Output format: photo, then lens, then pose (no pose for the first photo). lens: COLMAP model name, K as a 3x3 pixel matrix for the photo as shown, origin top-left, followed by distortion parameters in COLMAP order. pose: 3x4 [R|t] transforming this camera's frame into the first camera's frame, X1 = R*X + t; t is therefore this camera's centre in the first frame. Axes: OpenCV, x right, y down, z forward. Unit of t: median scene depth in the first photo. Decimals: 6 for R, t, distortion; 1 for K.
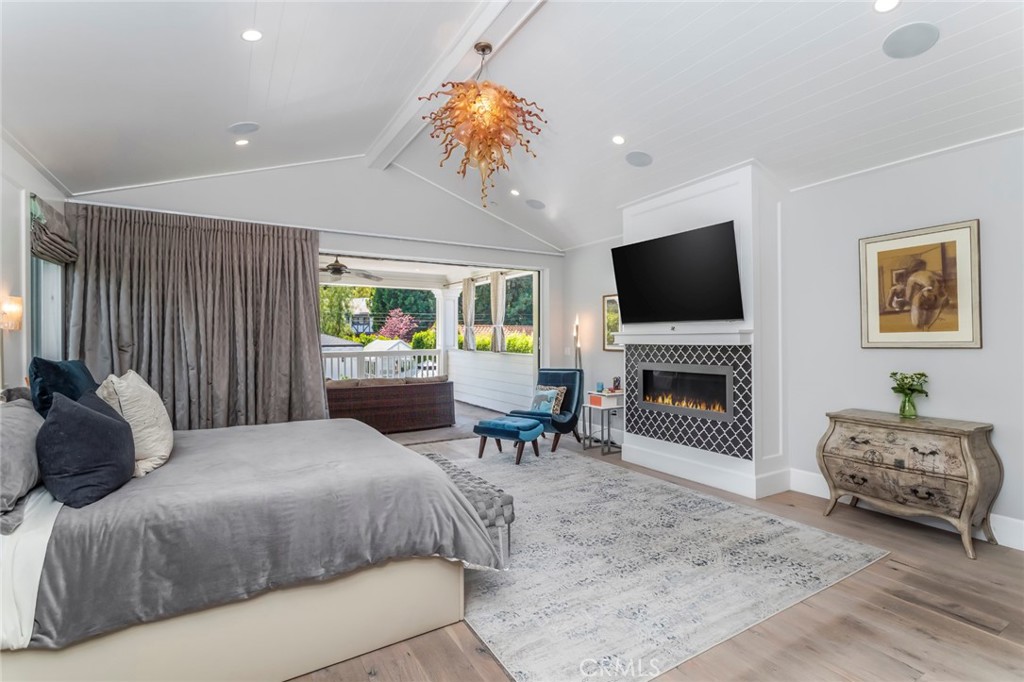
lens RADIAL K [[480.1, 0, 517.7], [0, 480.1, 337.1], [0, 0, 1]] dist [-0.009282, 0.000362]
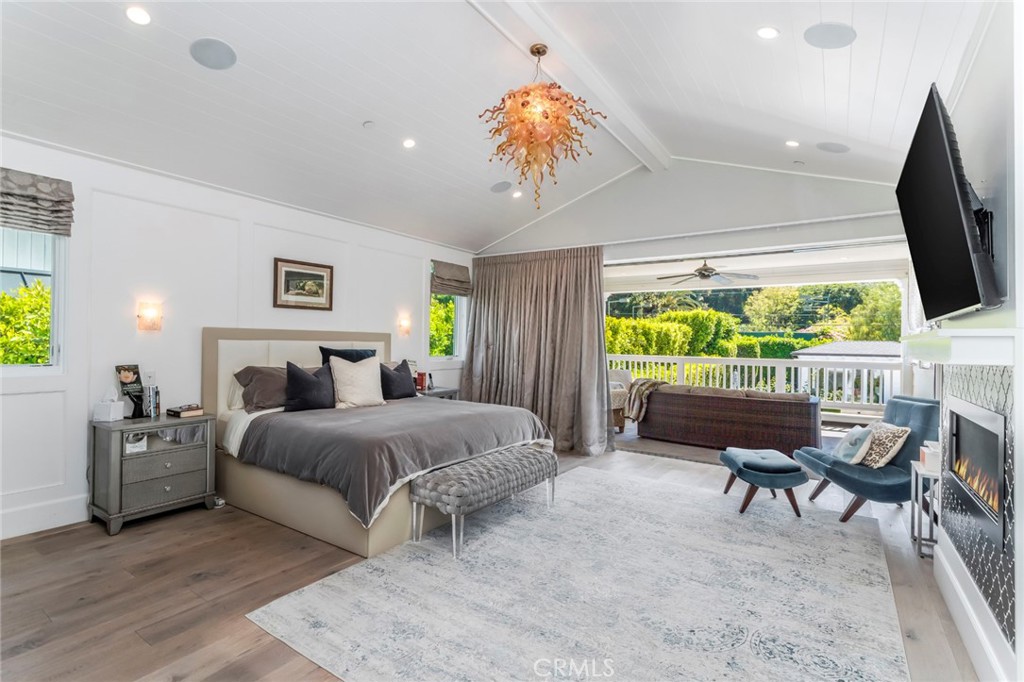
lens RADIAL K [[480.1, 0, 506.5], [0, 480.1, 337.5], [0, 0, 1]] dist [-0.009282, 0.000362]
pose [[0.412148, 0.004471, -0.911106, 0.606649], [-0.016310, 0.999864, -0.002471, -0.000926], [0.910971, 0.015879, 0.412165, 0.404324]]
